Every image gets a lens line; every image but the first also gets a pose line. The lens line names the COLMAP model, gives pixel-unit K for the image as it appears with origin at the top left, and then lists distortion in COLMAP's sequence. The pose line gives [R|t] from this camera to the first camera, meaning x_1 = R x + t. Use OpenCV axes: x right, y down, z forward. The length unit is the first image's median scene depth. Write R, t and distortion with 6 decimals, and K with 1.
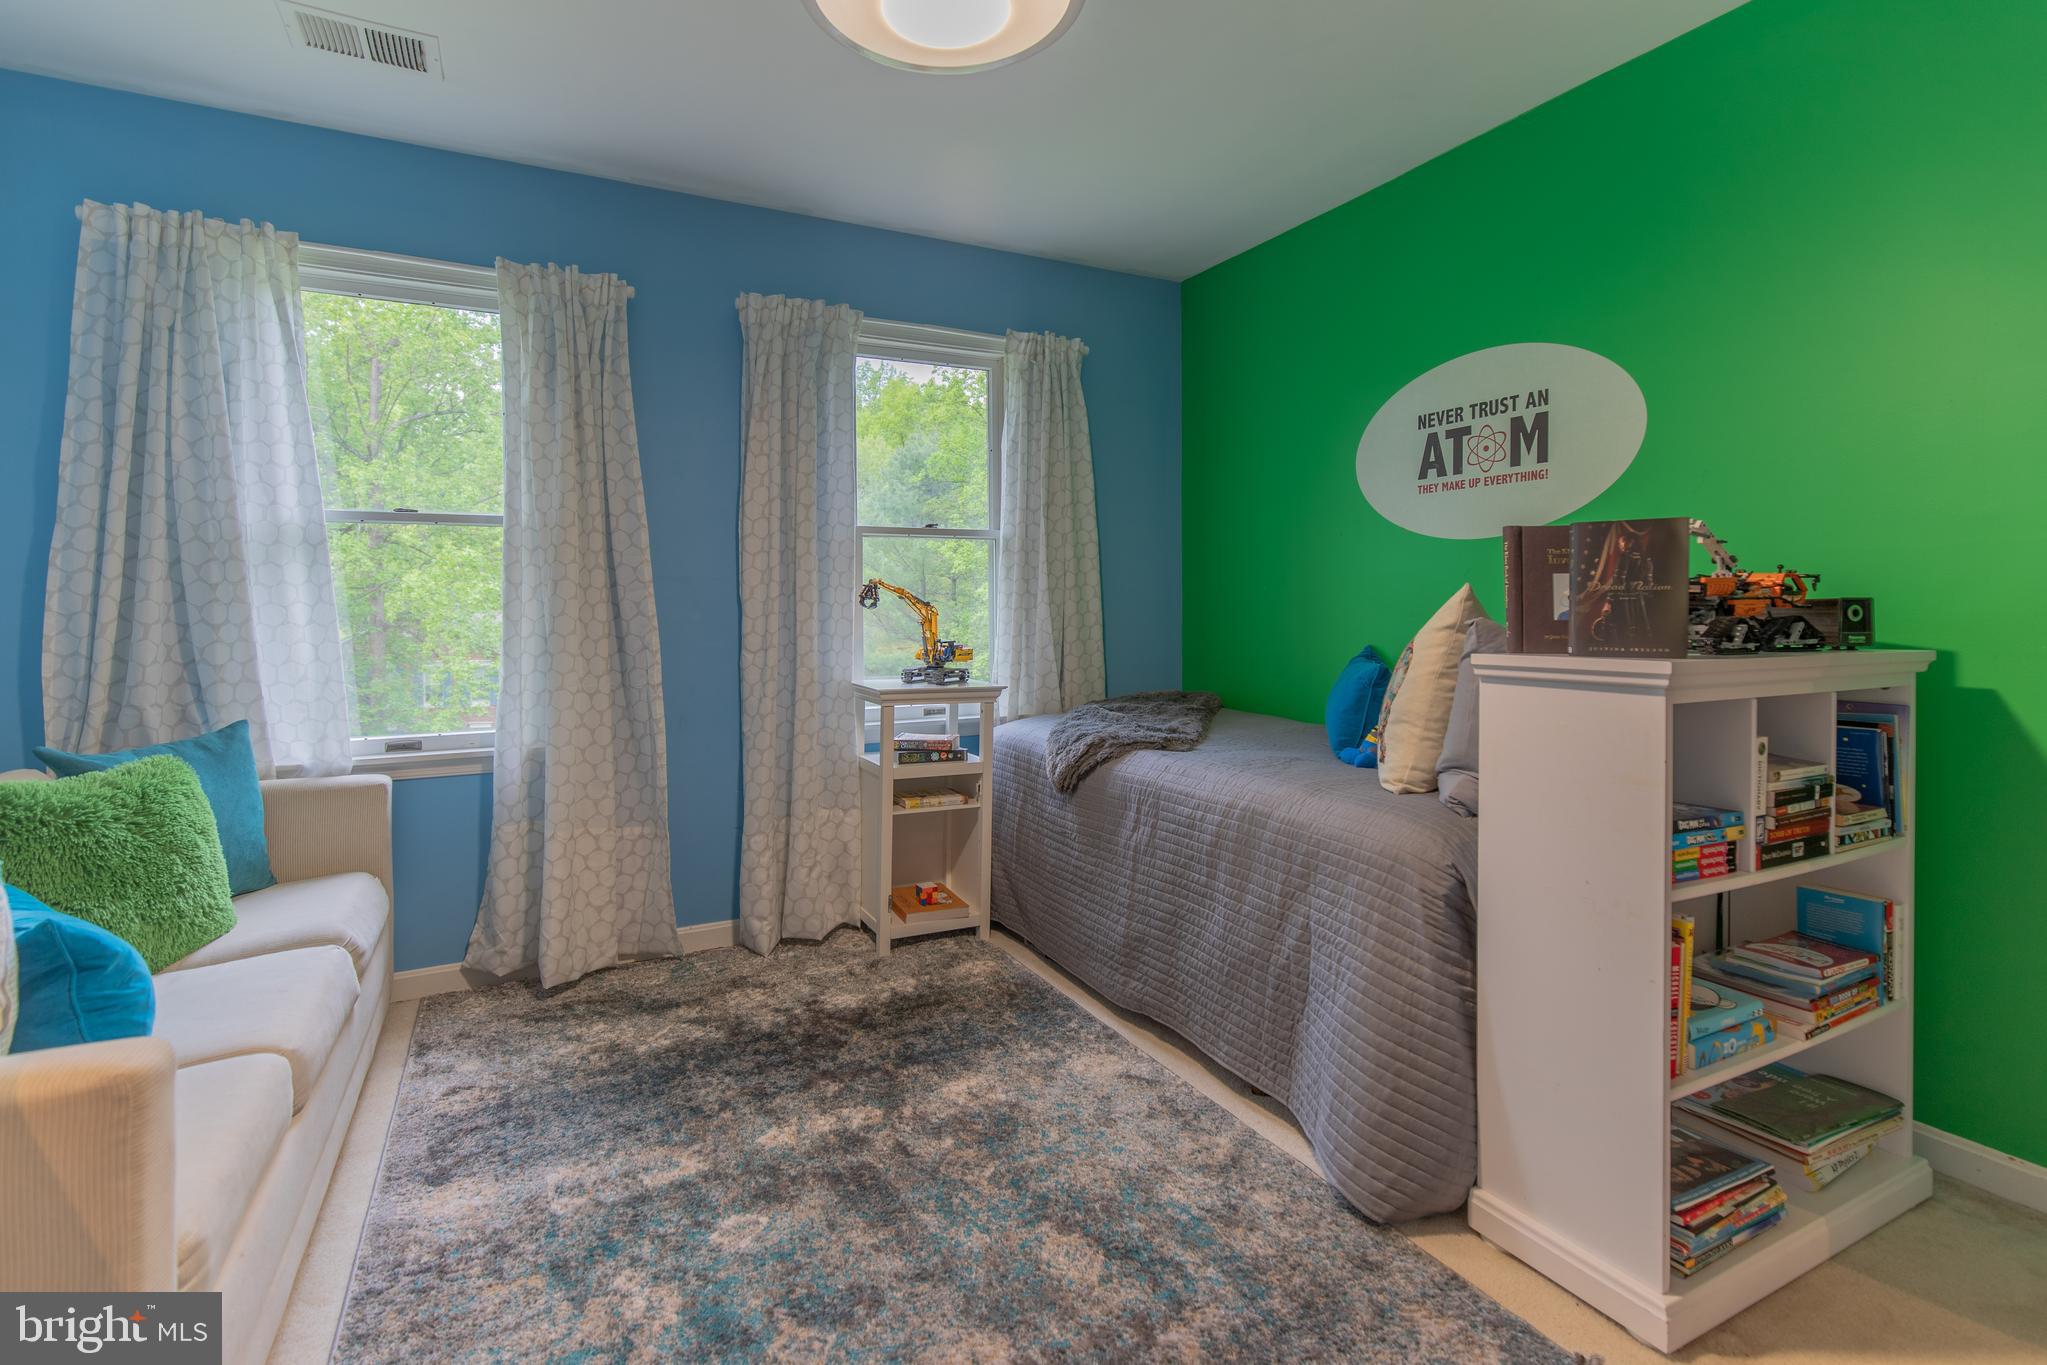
lens RADIAL K [[947.9, 0, 1021.1], [0, 947.9, 599.6], [0, 0, 1]] dist [0.000391, 0.000348]
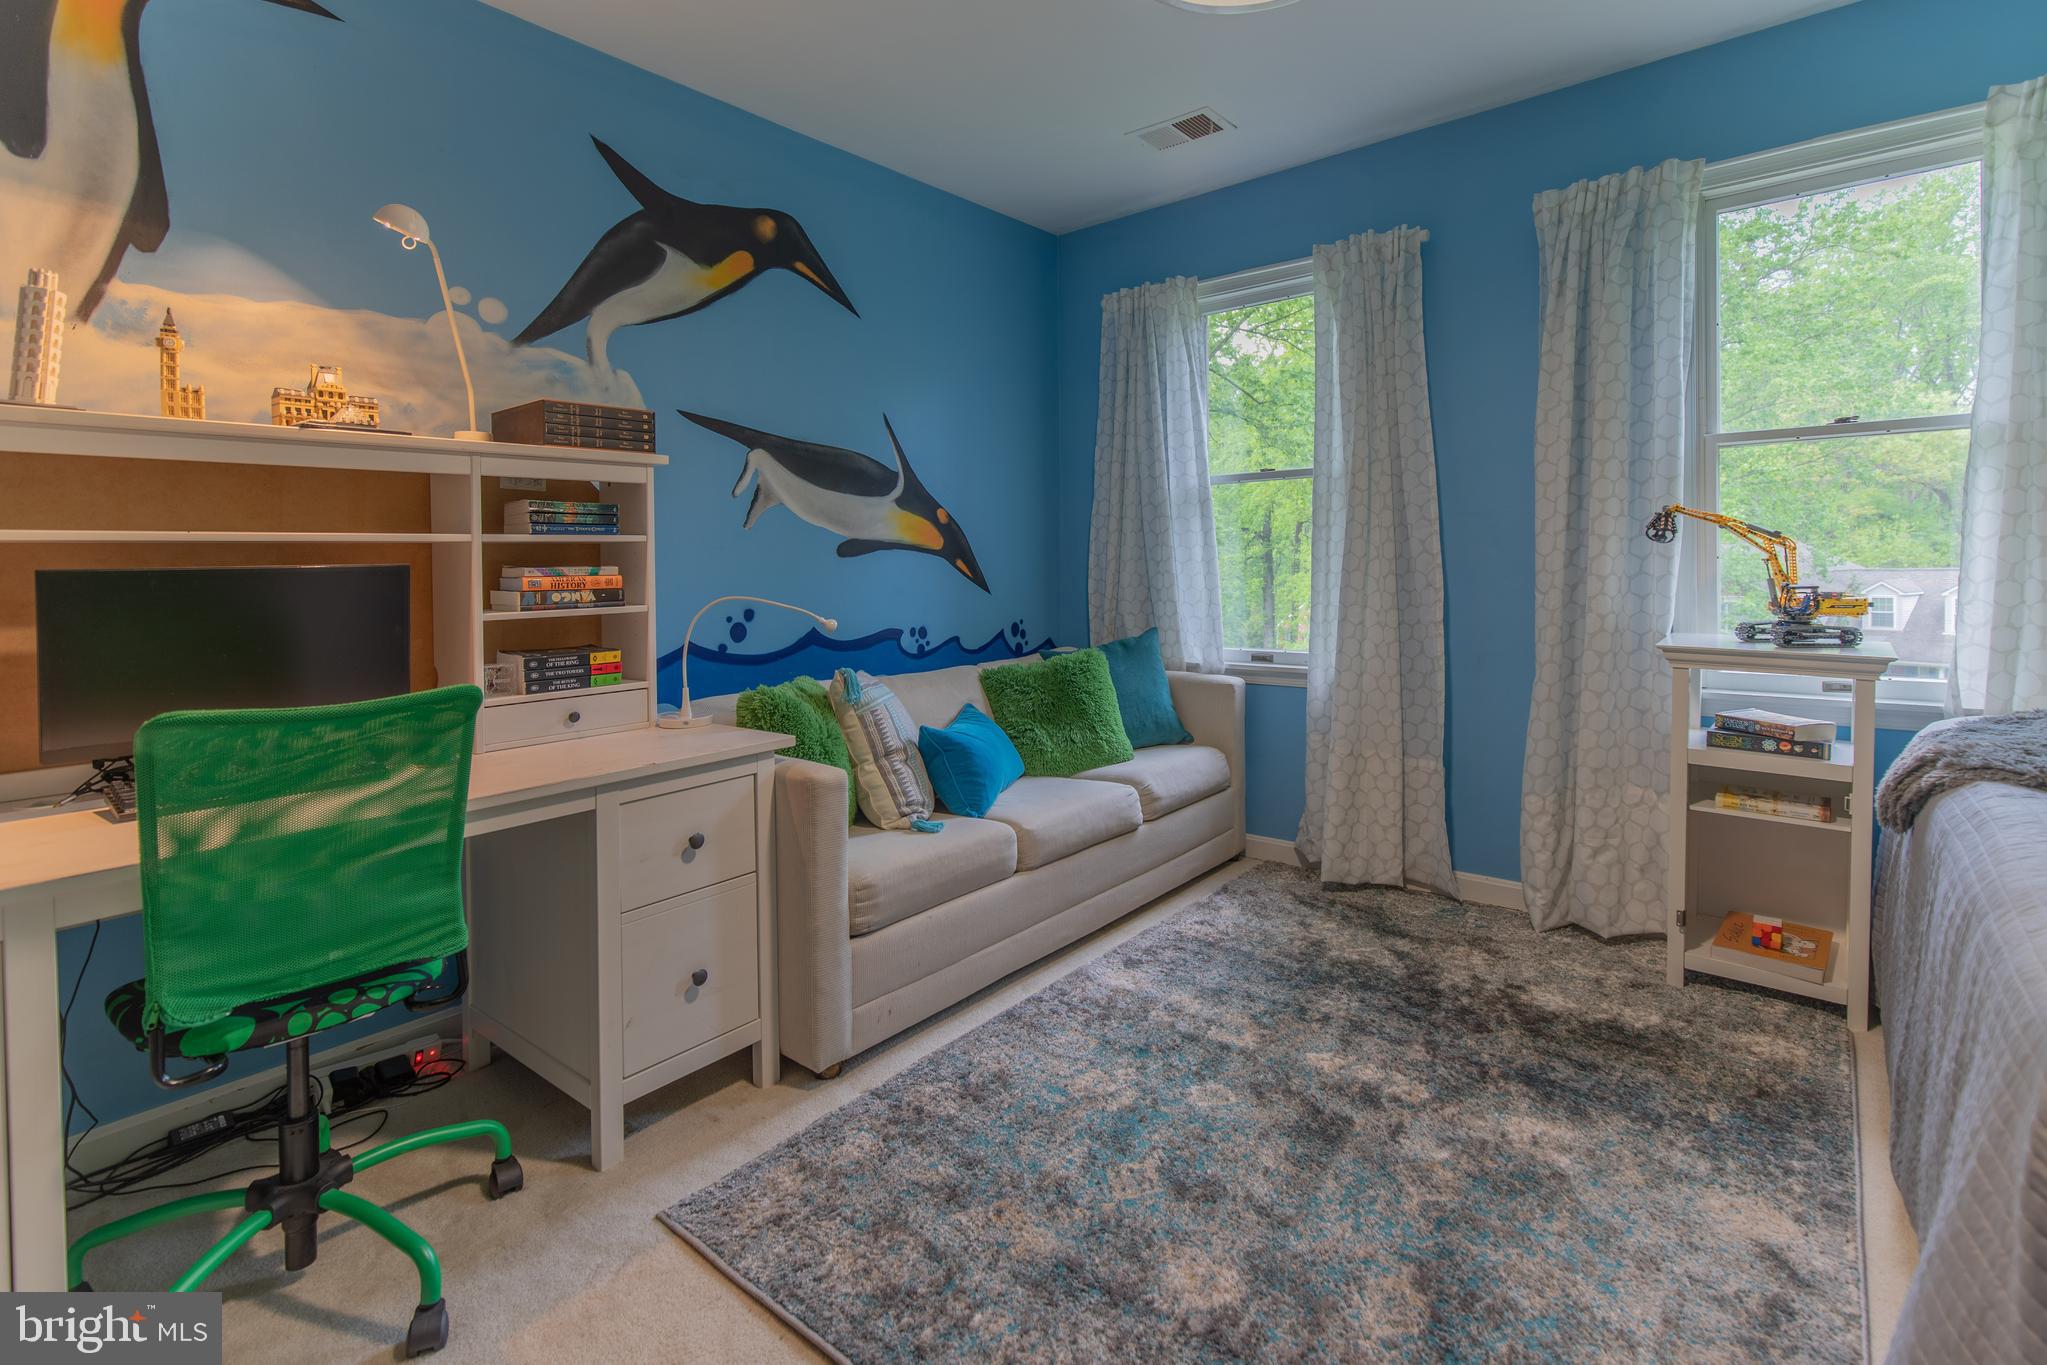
lens RADIAL K [[975.5, 0, 1017.1], [0, 975.5, 538.0], [0, 0, 1]] dist [0.016539, -0.008557]
pose [[0.385909, -0.019381, -0.922333, 0.453352], [0.024046, 0.999651, -0.010945, 0.001952], [0.922224, -0.017955, 0.386240, 0.216633]]
